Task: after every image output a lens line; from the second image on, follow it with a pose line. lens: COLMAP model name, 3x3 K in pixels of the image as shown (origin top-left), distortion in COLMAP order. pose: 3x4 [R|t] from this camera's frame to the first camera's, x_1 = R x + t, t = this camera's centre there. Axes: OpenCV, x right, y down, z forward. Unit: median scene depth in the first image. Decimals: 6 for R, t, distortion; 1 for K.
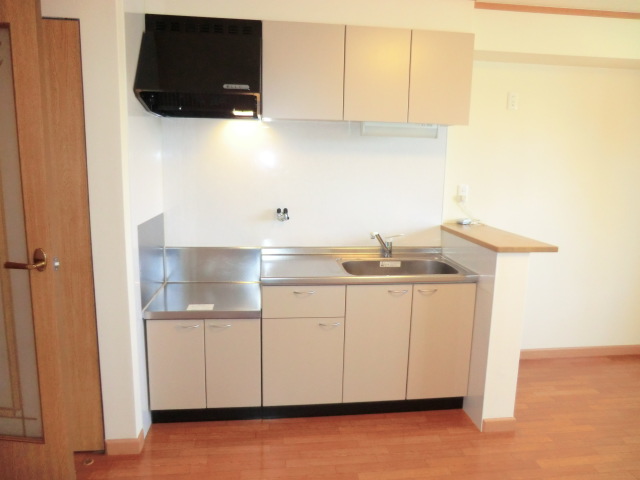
lens RADIAL K [[459.9, 0, 320.0], [0, 459.9, 240.0], [0, 0, 1]] dist [-0.094544, 0.107732]
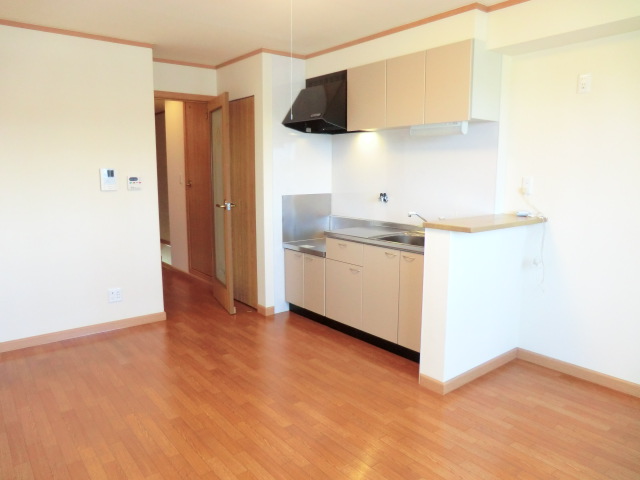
lens RADIAL K [[459.9, 0, 320.0], [0, 459.9, 240.0], [0, 0, 1]] dist [-0.094544, 0.107732]
pose [[0.524874, 0.110660, -0.843956, 1.142976], [-0.129325, 0.990370, 0.049428, 0.031540], [0.841298, 0.083201, 0.534130, 0.124754]]
